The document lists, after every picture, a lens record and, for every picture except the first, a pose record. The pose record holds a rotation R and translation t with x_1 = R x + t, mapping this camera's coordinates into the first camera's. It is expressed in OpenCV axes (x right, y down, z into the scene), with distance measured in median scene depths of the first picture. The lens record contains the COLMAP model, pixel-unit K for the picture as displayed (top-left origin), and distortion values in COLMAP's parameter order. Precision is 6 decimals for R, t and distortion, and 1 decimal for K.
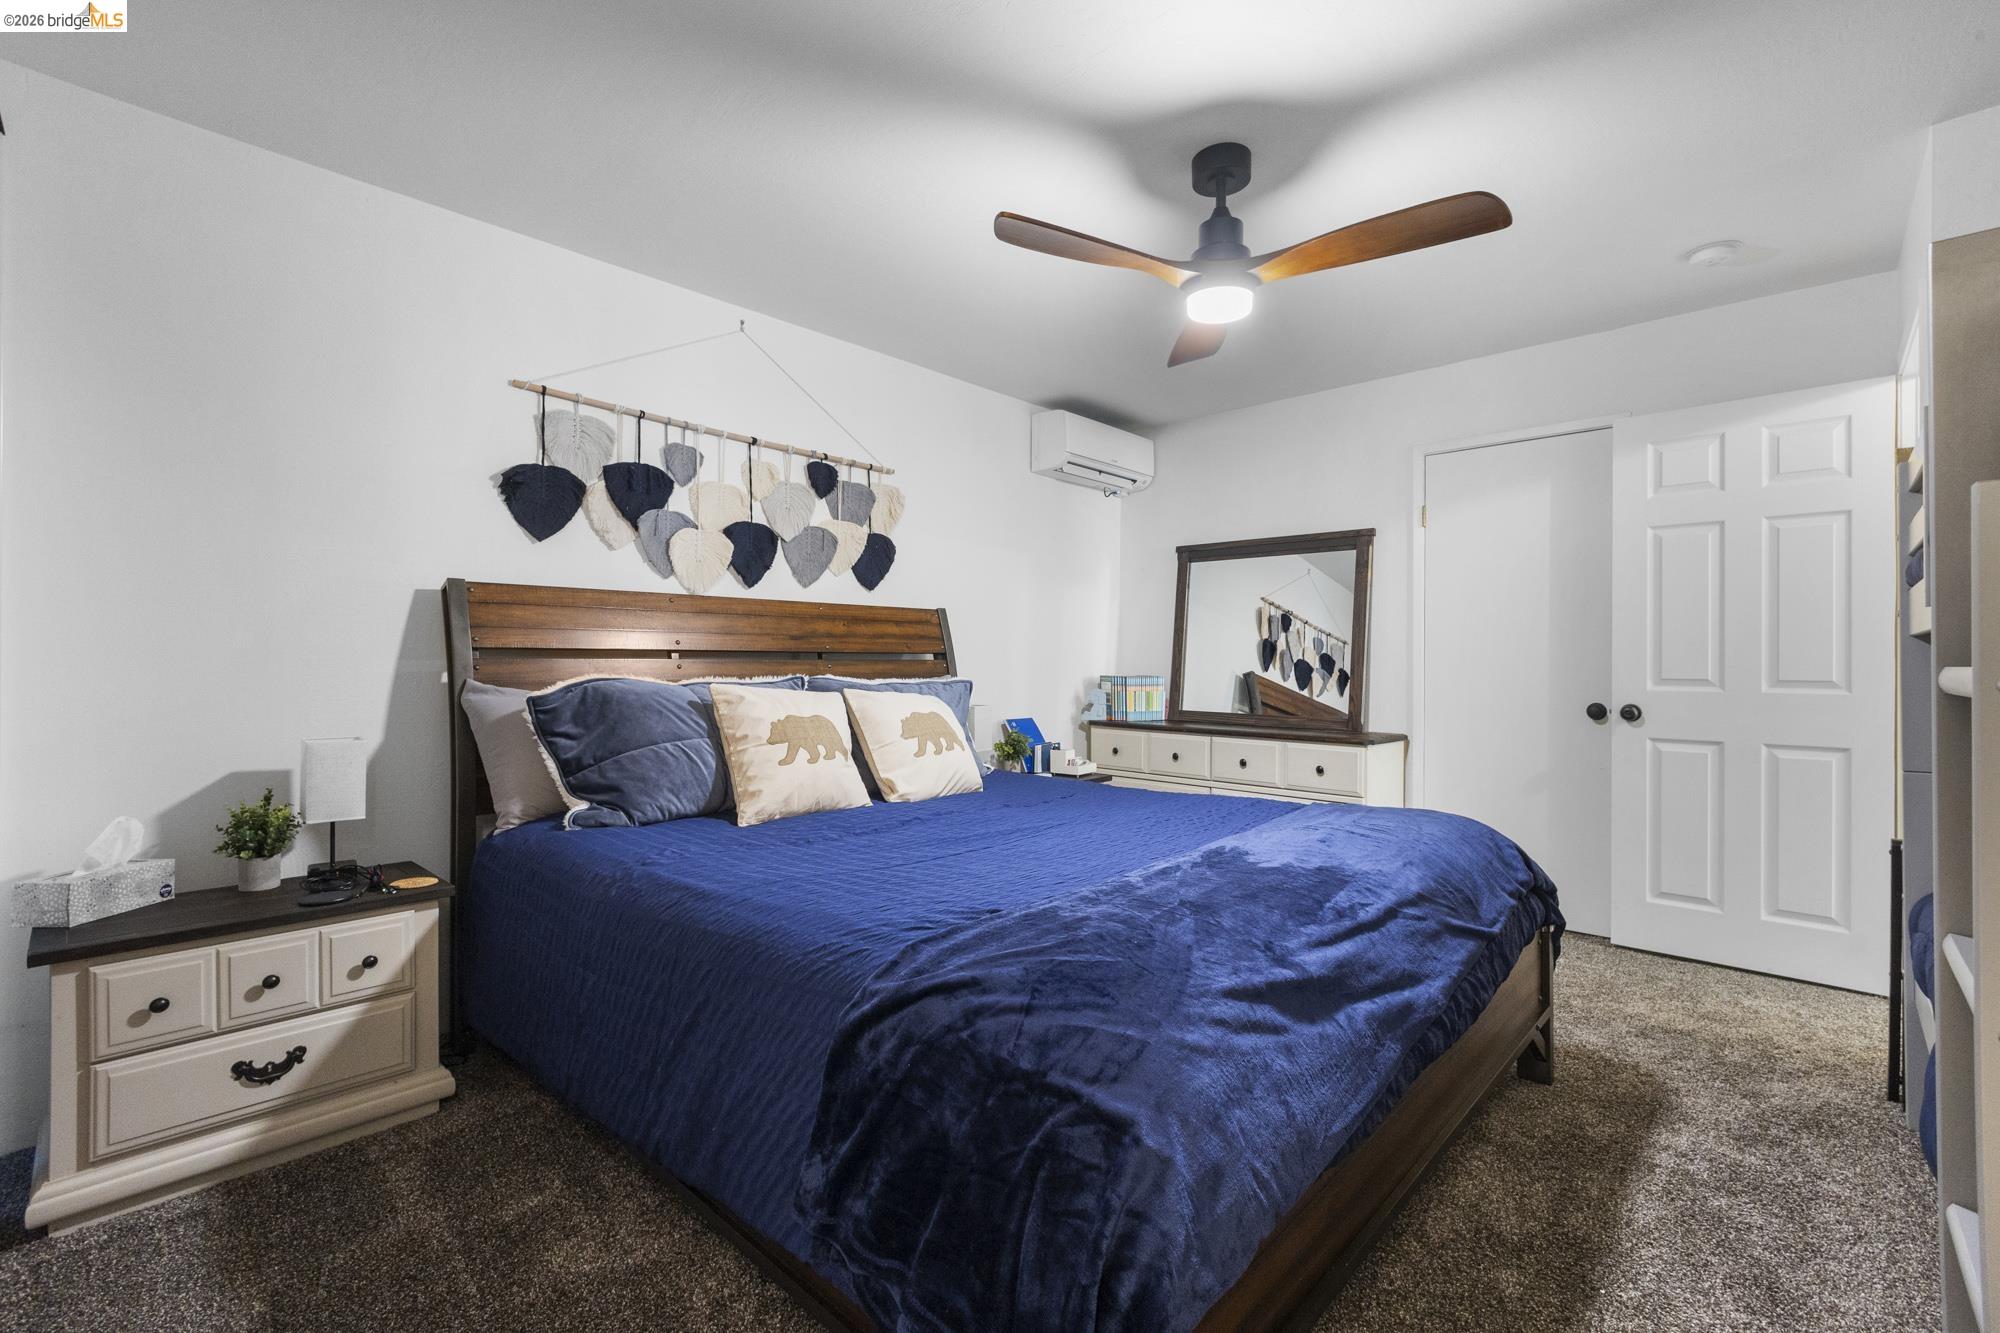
lens RADIAL K [[874.9, 0, 1004.9], [0, 874.9, 667.8], [0, 0, 1]] dist [-0.001296, 0.000580]
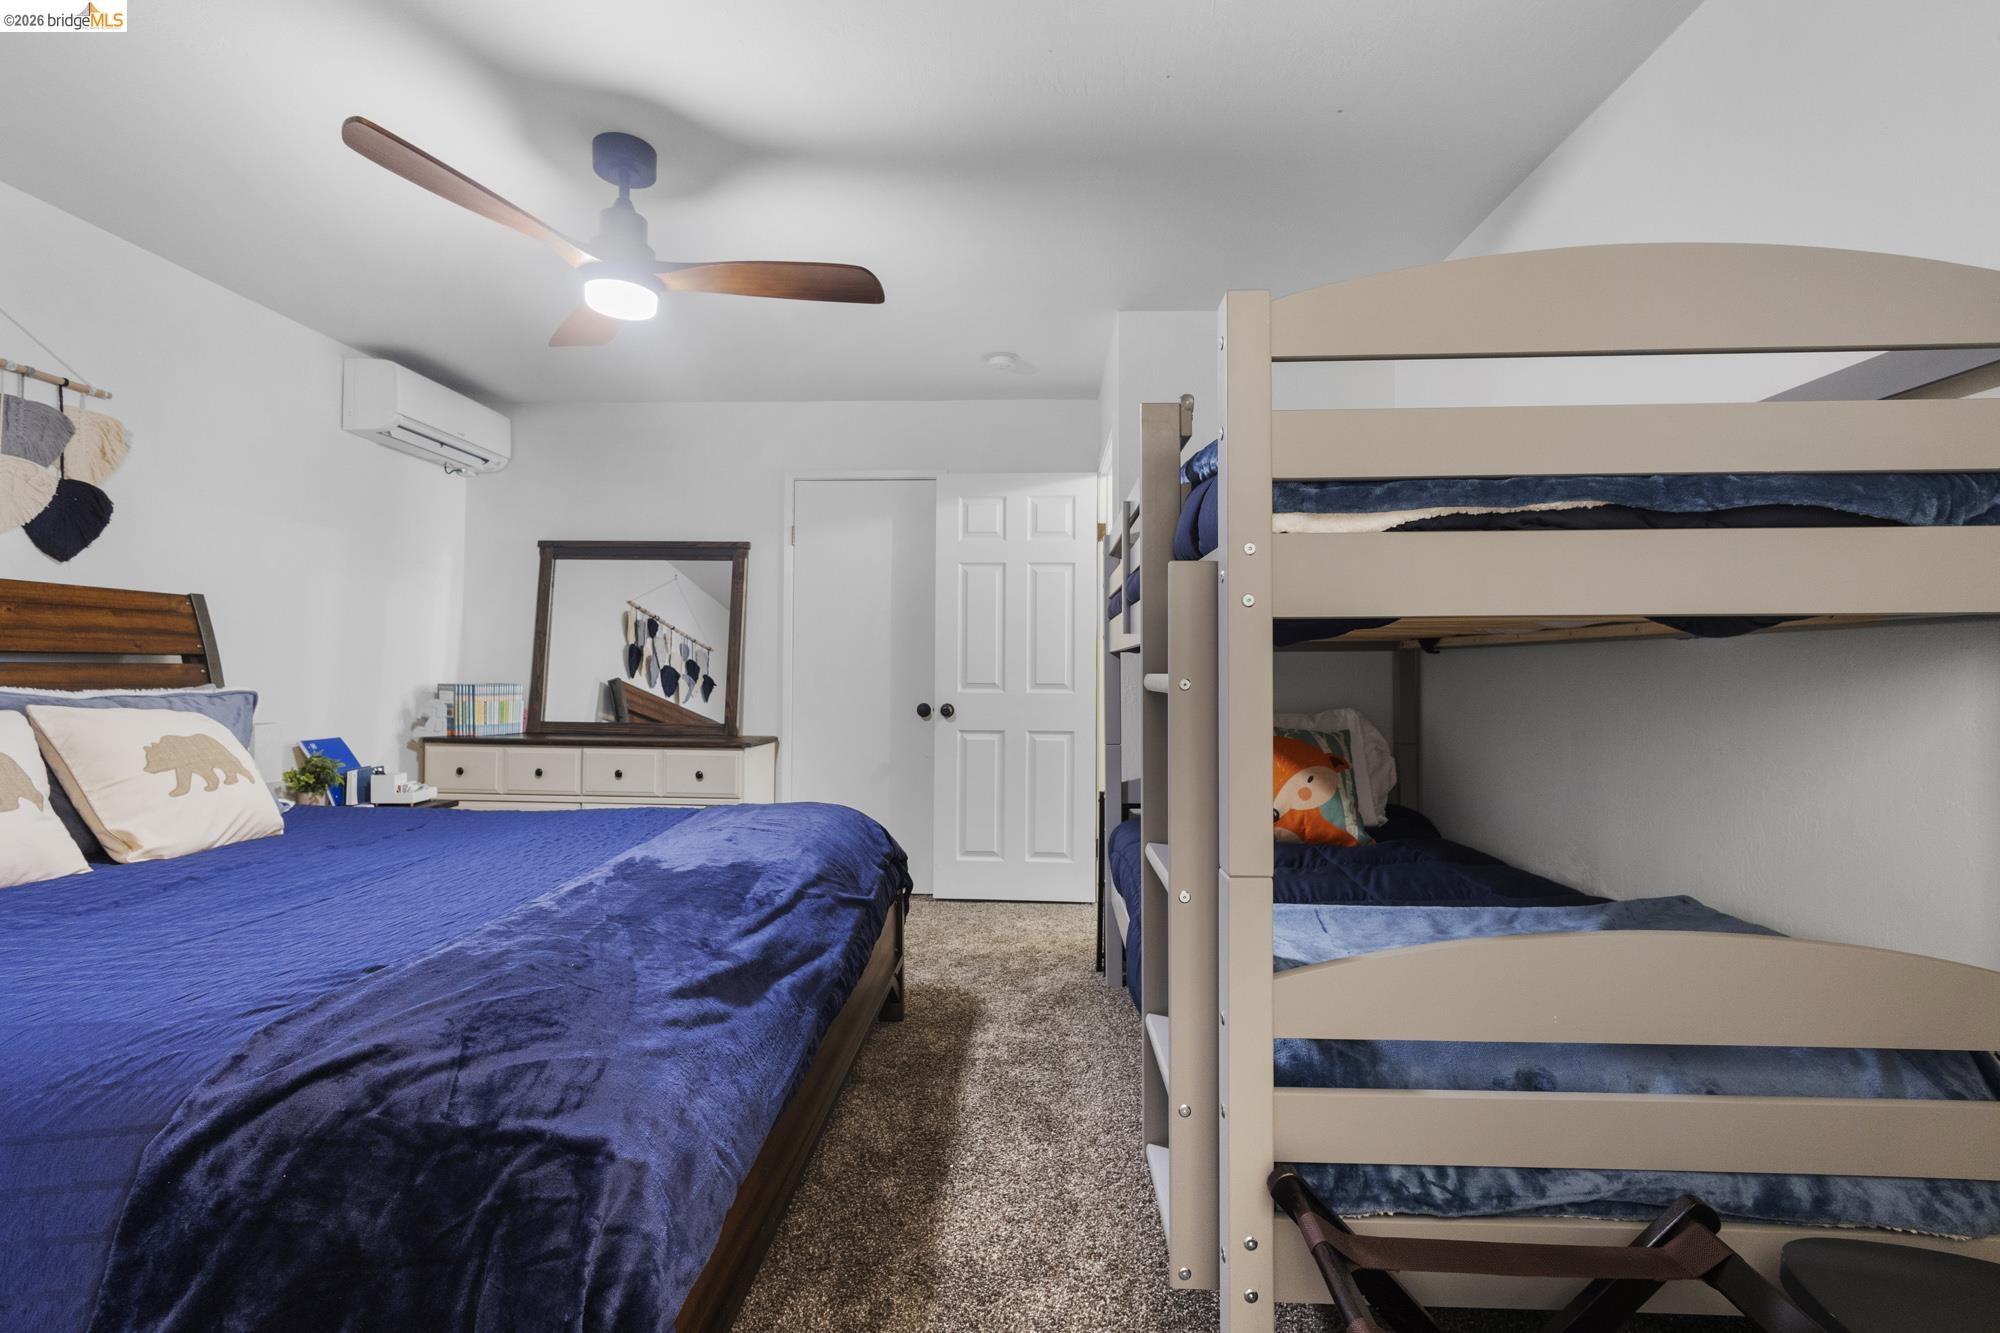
lens RADIAL K [[888.5, 0, 1005.9], [0, 888.5, 674.0], [0, 0, 1]] dist [0.001979, 0.000653]
pose [[0.755973, 0.000030, 0.654603, -0.066633], [-0.000055, 1.000000, 0.000018, -0.000454], [-0.654603, -0.000050, 0.755973, -0.017708]]
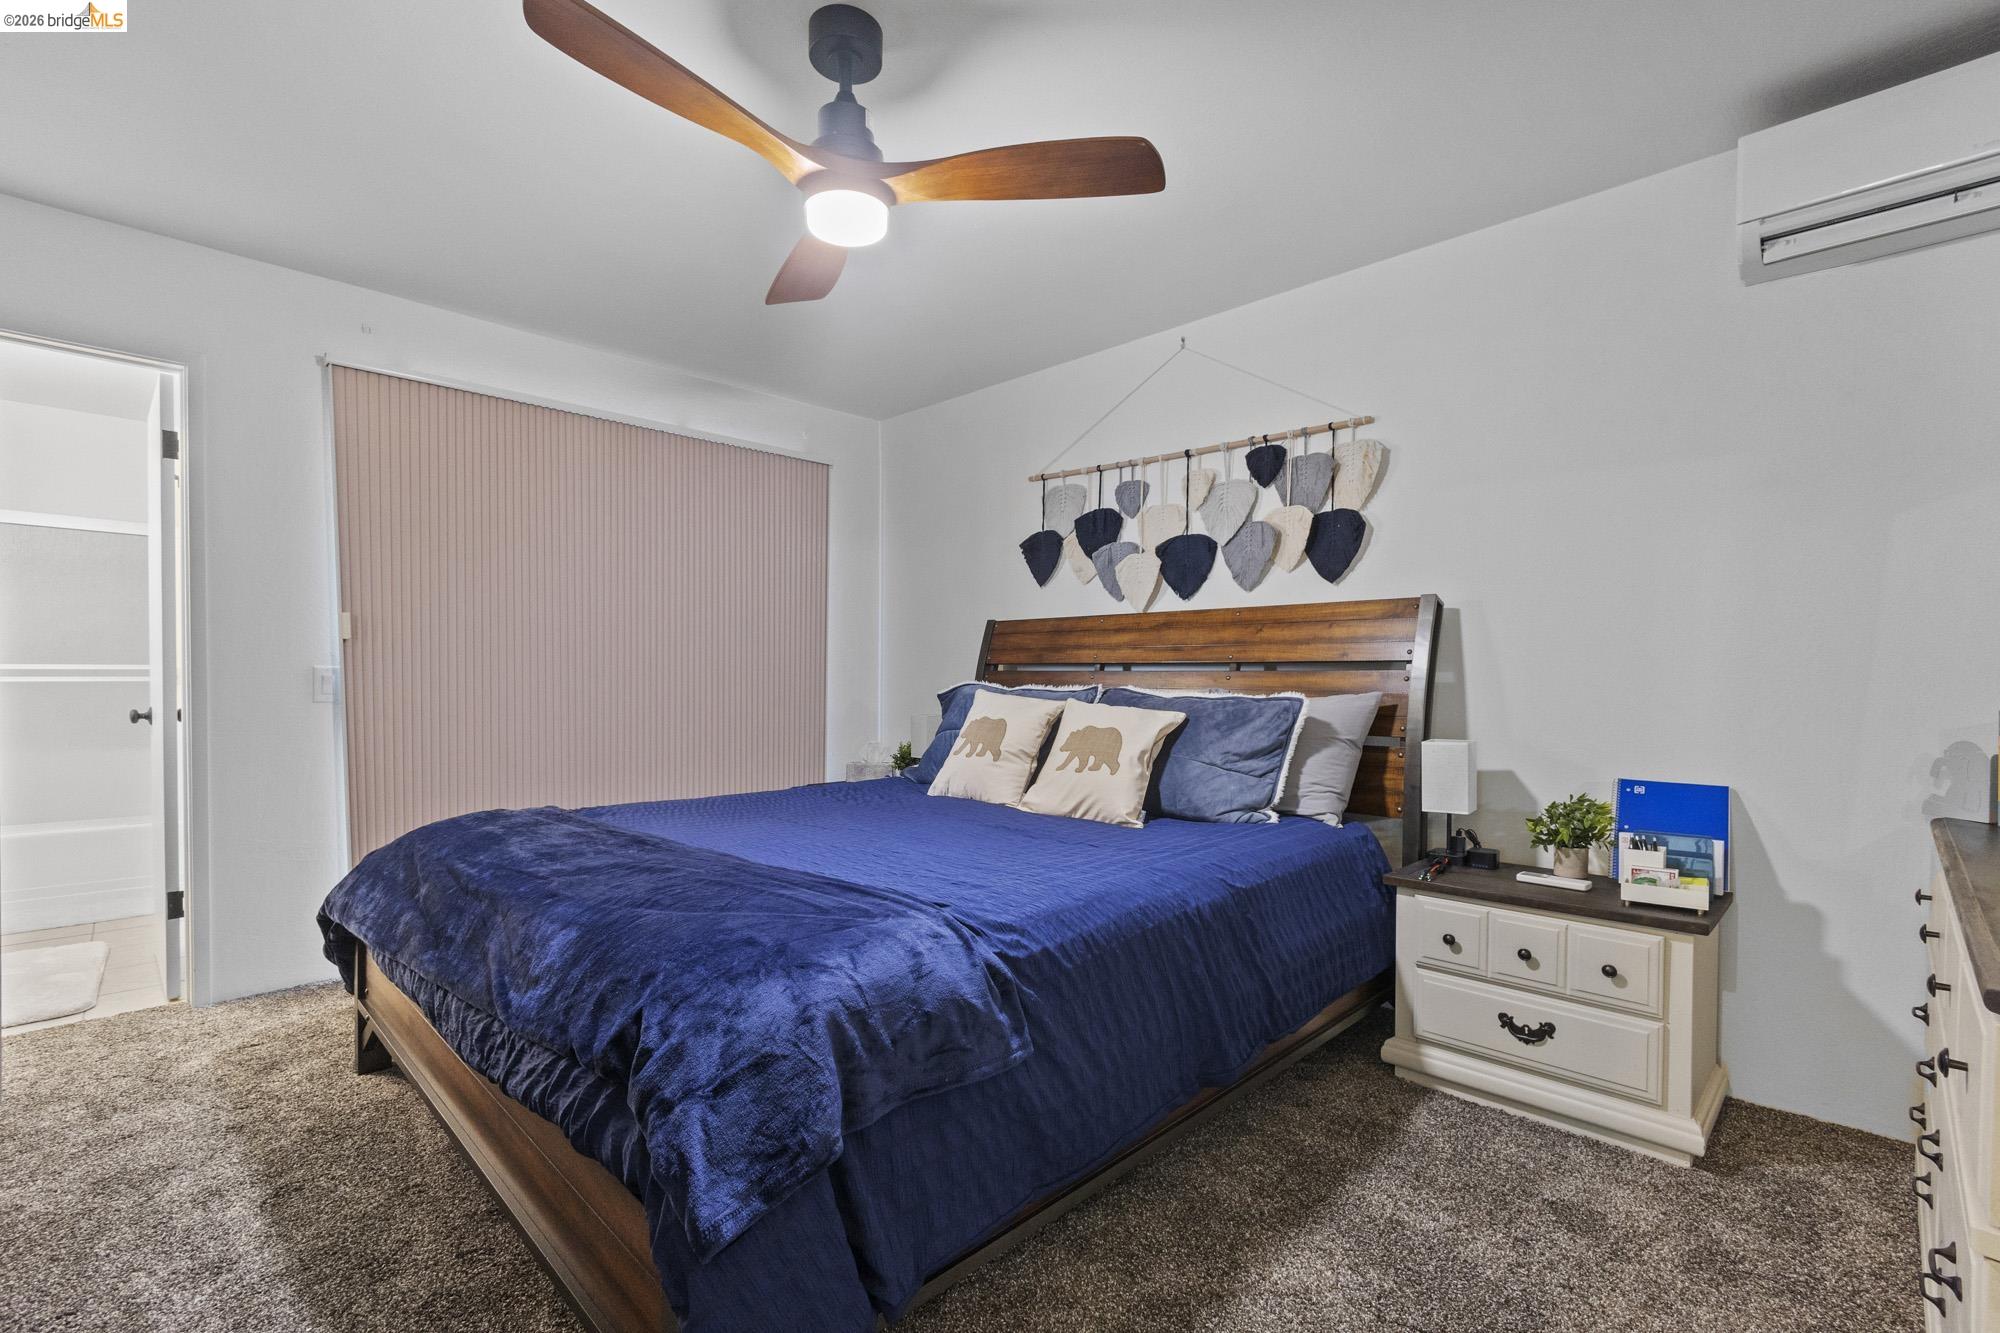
lens RADIAL K [[888.5, 0, 1005.9], [0, 888.5, 674.0], [0, 0, 1]] dist [0.001979, 0.000653]
pose [[-0.028535, 0.004902, -0.999581, 0.822575], [-0.004078, 0.999979, 0.005020, -0.012011], [0.999584, 0.004219, -0.028514, 0.917488]]
